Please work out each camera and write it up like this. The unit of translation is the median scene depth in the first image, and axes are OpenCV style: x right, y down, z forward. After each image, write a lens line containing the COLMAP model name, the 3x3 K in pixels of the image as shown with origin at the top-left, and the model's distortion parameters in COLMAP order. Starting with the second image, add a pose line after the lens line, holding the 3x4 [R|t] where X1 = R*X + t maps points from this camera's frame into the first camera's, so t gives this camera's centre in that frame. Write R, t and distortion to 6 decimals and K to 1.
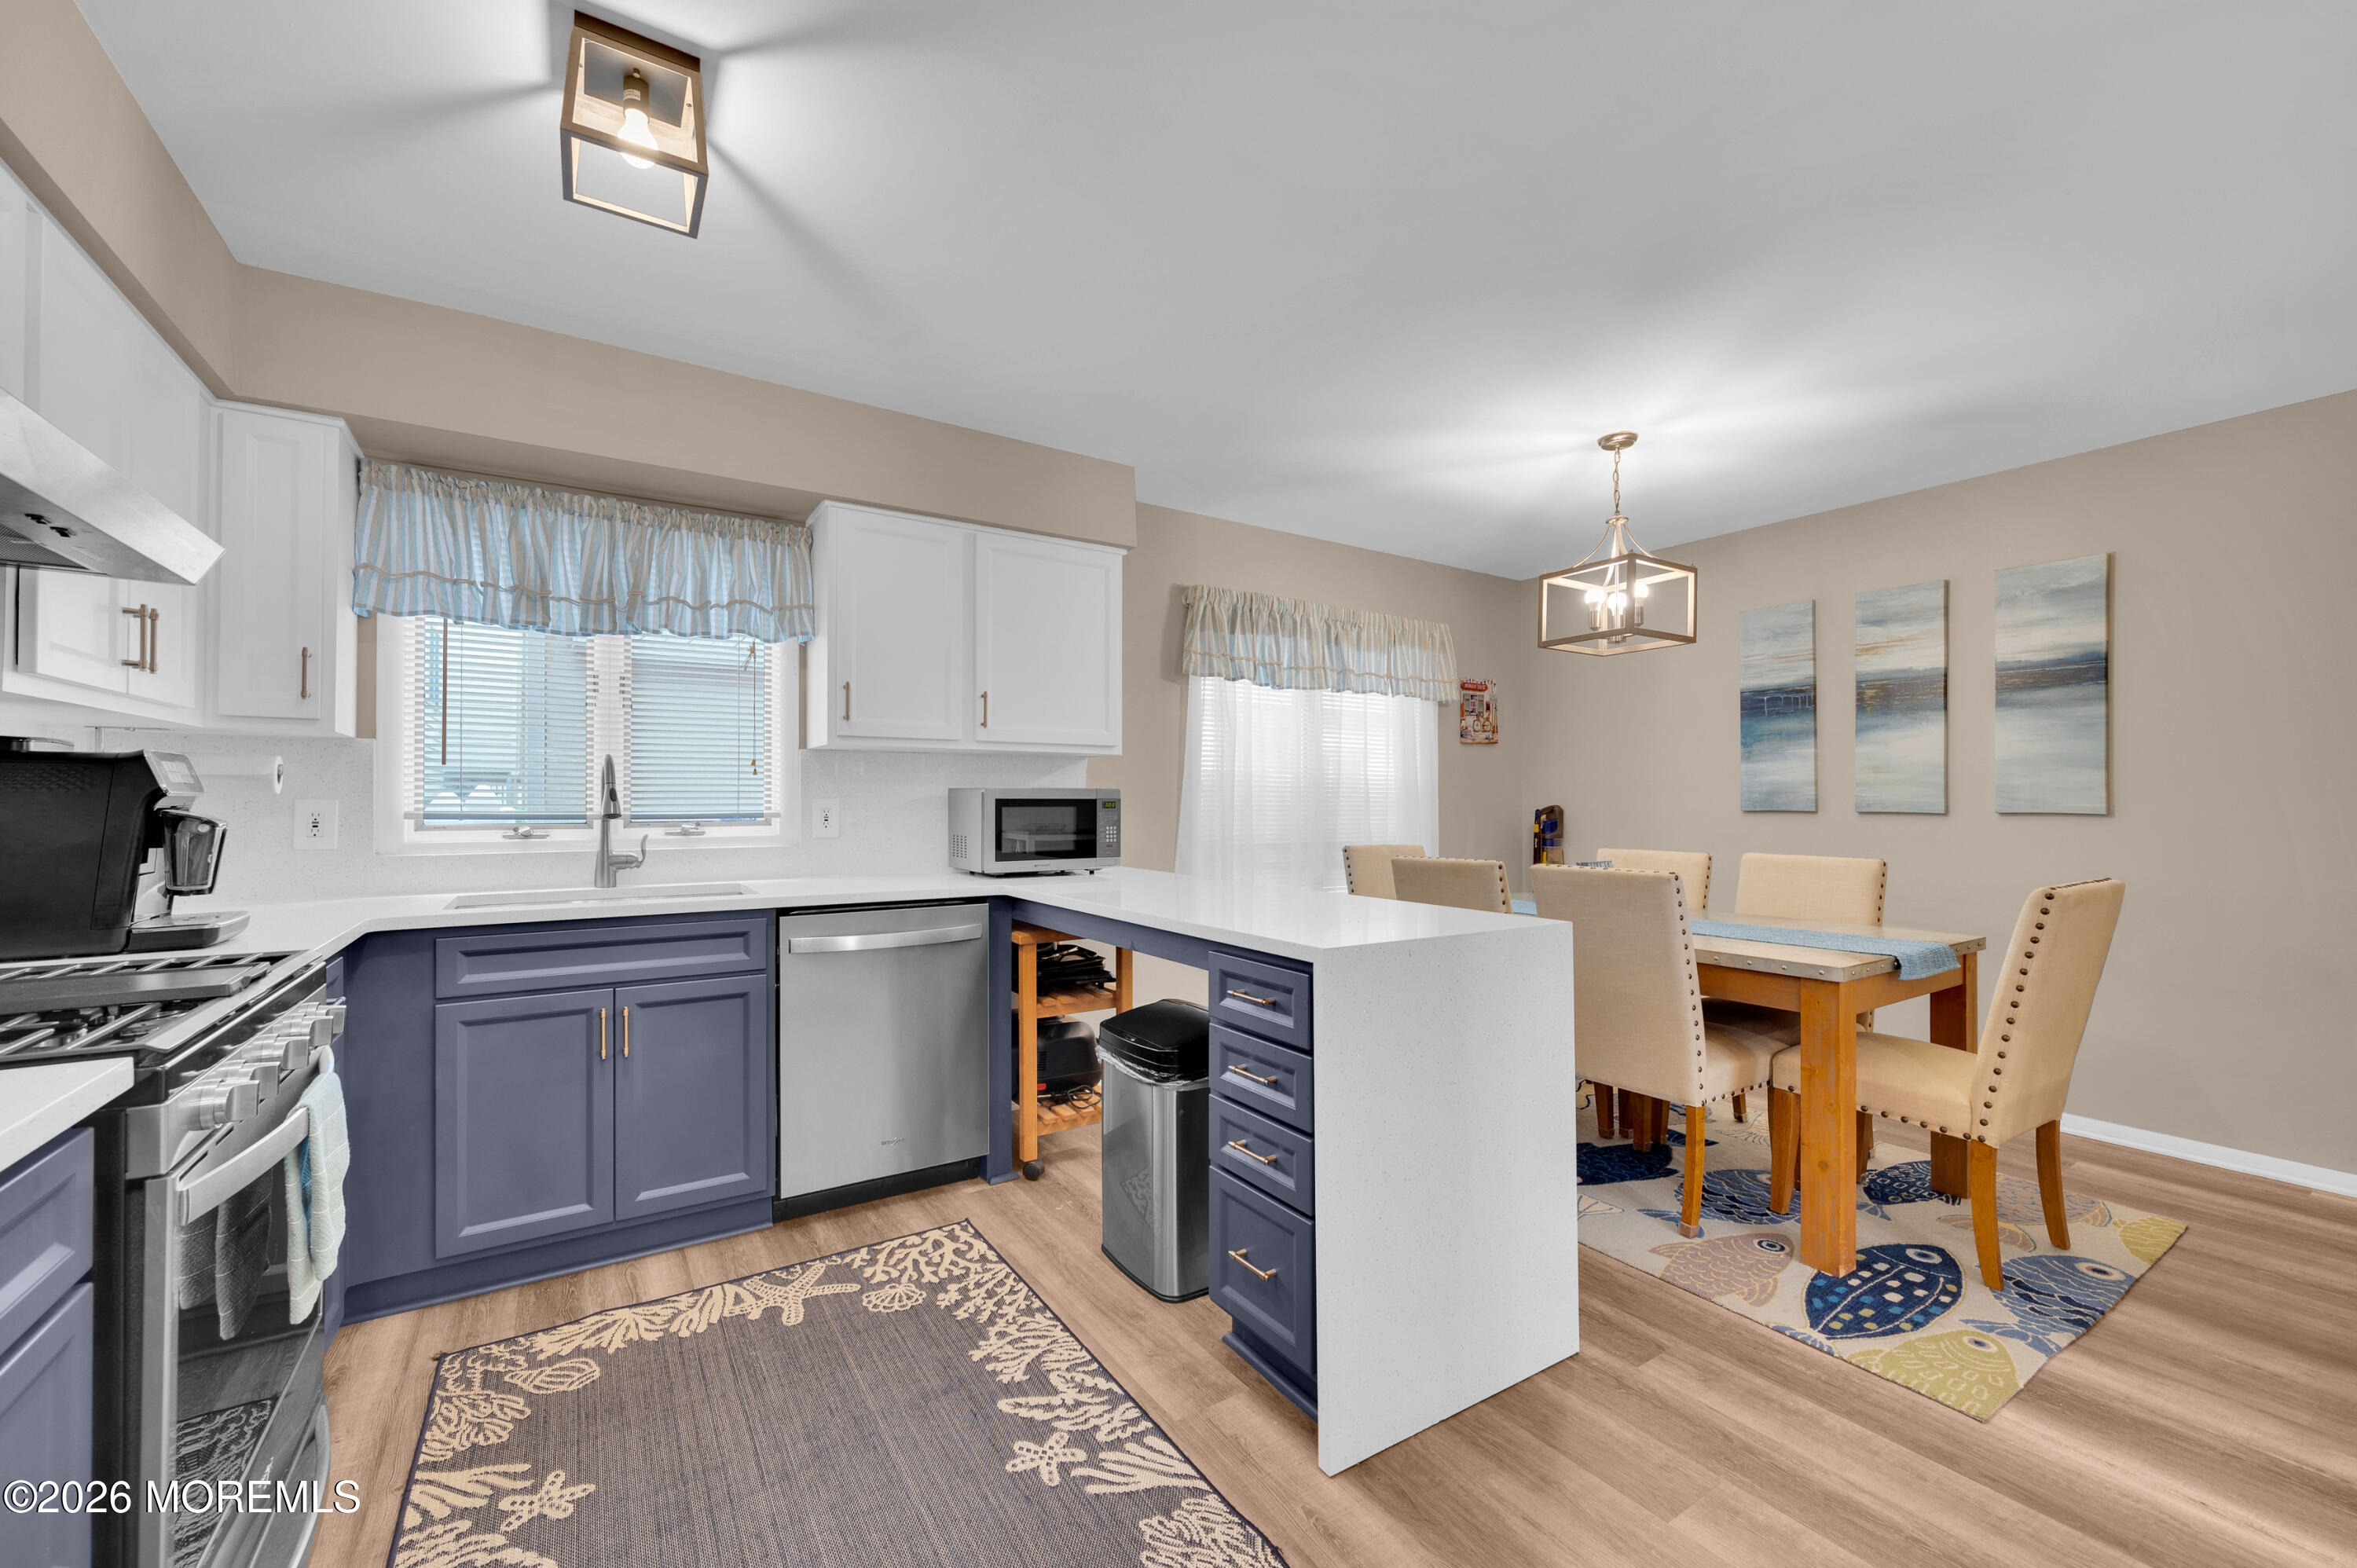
lens RADIAL K [[934.3, 0, 1181.6], [0, 934.3, 798.5], [0, 0, 1]] dist [0.002016, 0.001122]
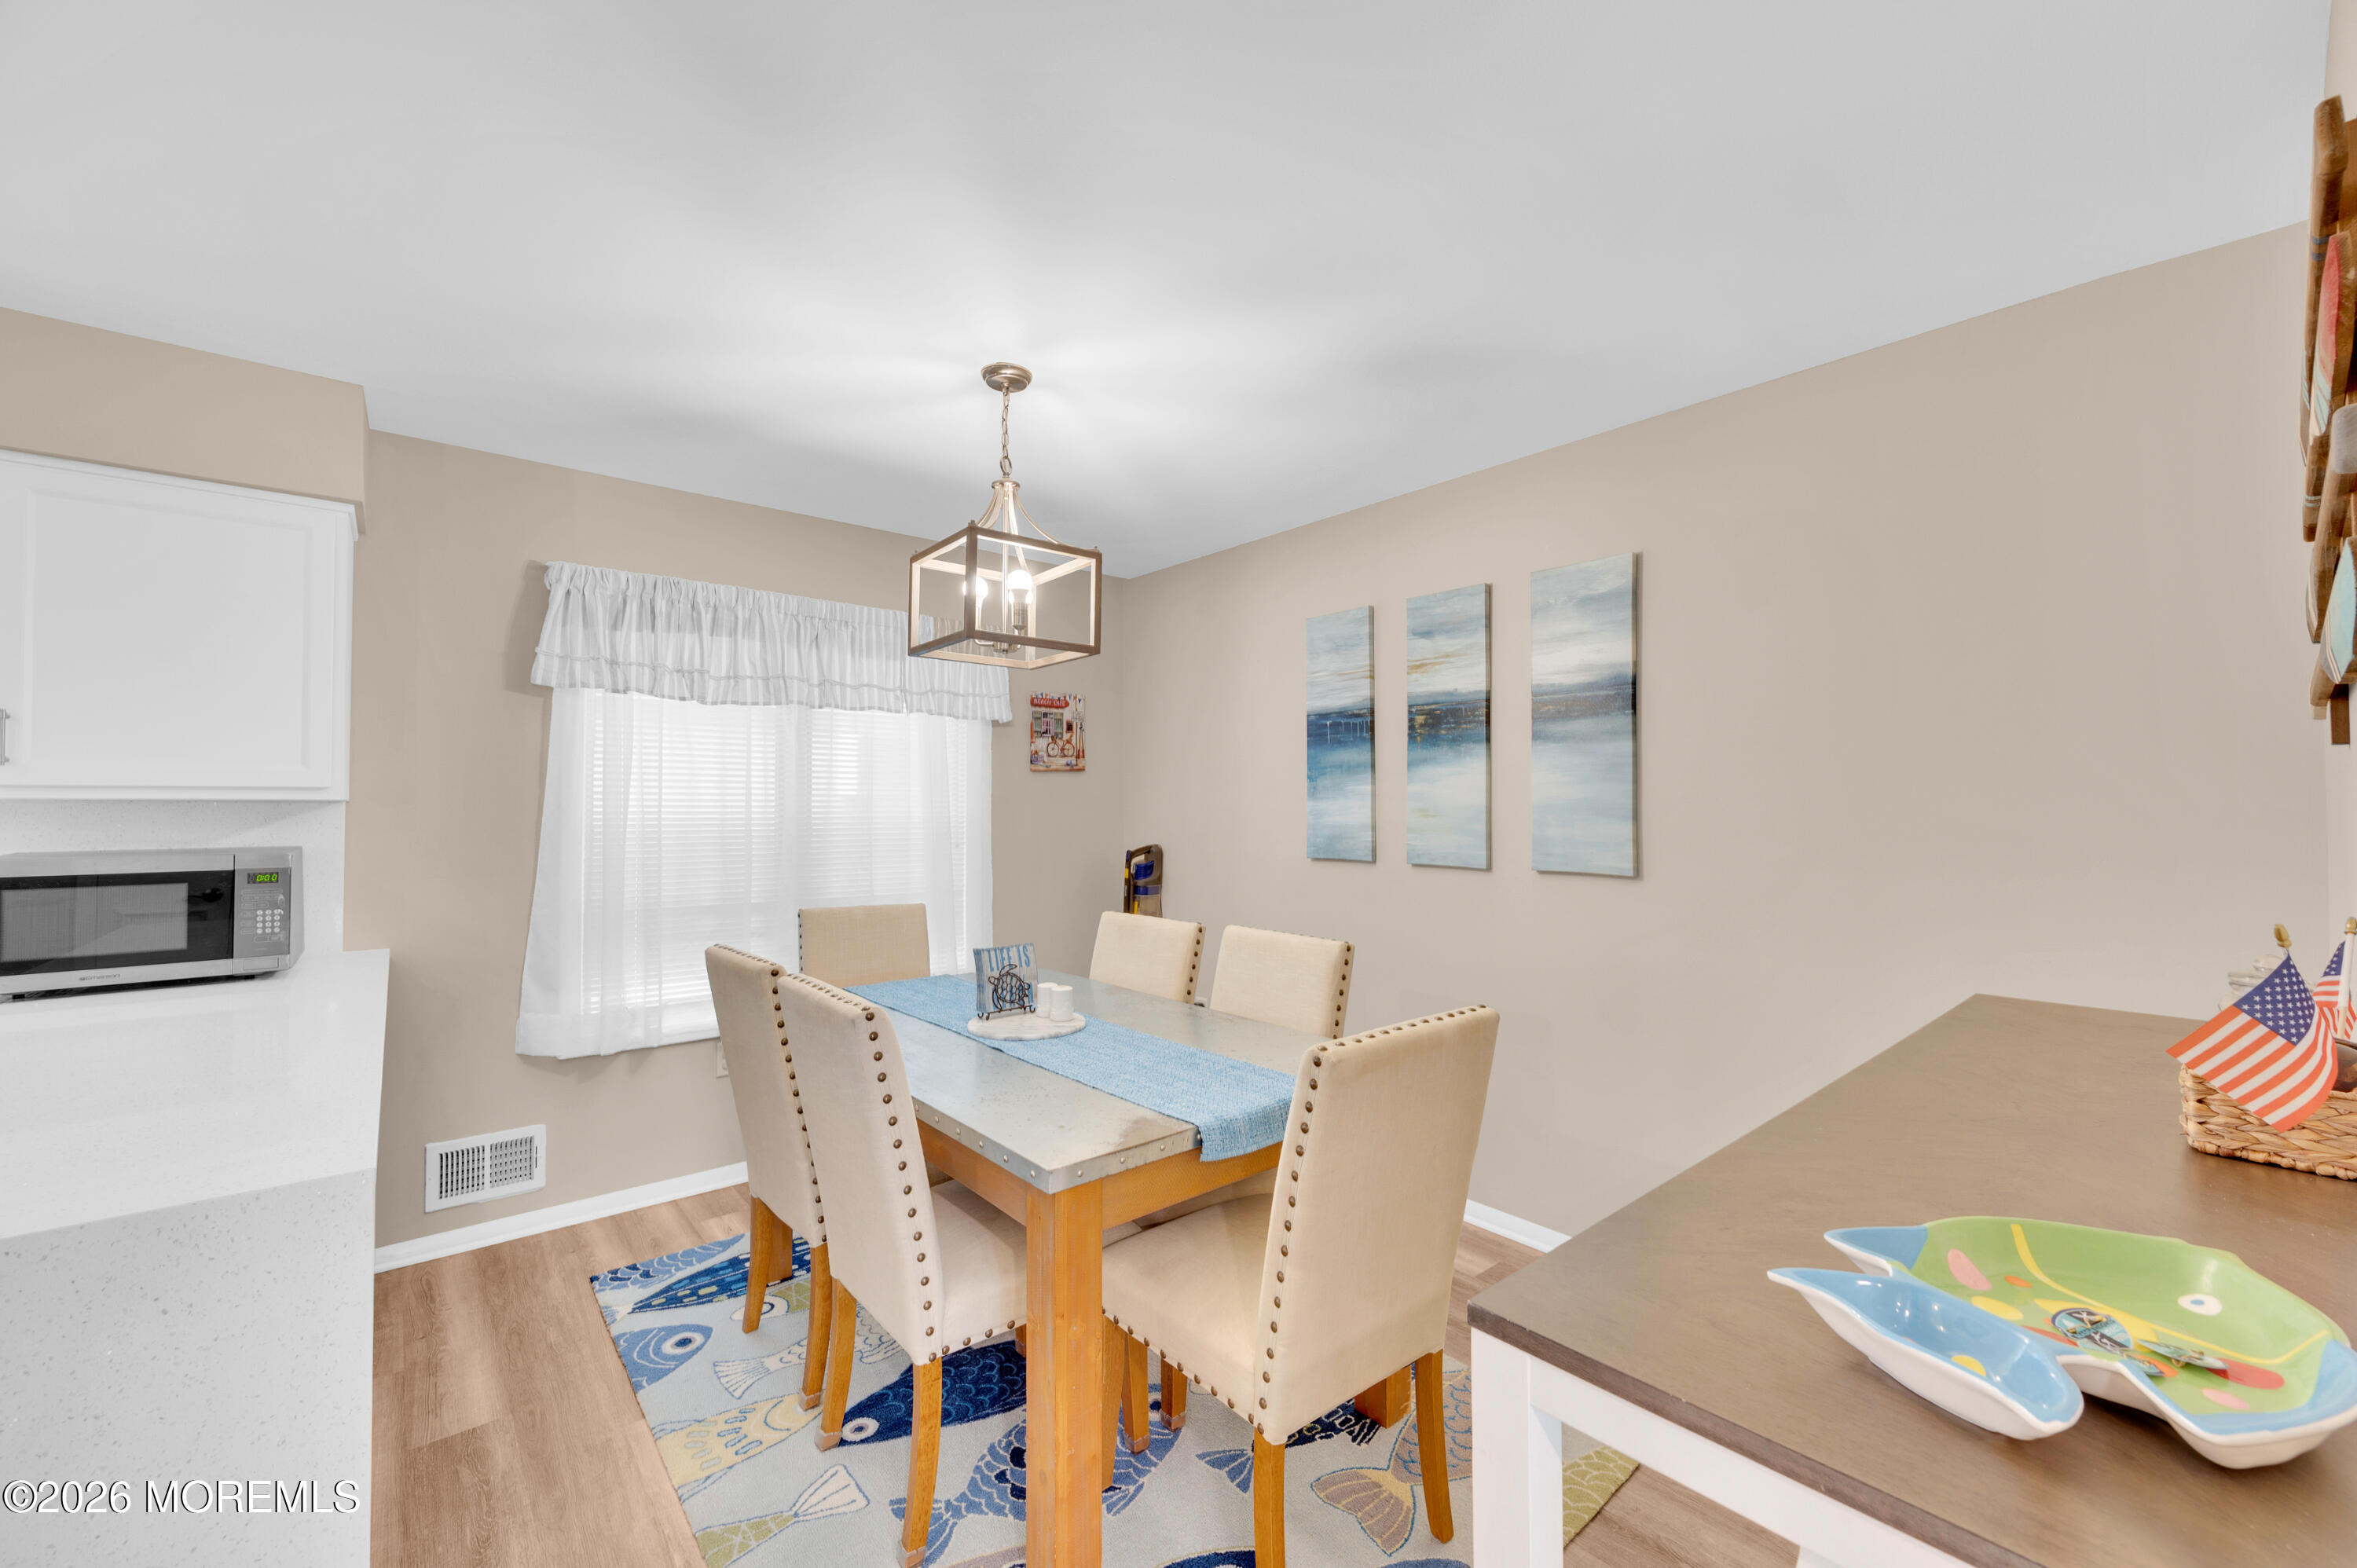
lens RADIAL K [[934.3, 0, 1186.7], [0, 934.3, 792.2], [0, 0, 1]] dist [0.002016, 0.001122]
pose [[0.991353, -0.000411, 0.131224, 0.459597], [0.001983, 0.999928, -0.011853, -0.042834], [-0.131210, 0.012011, 0.991282, 0.232036]]
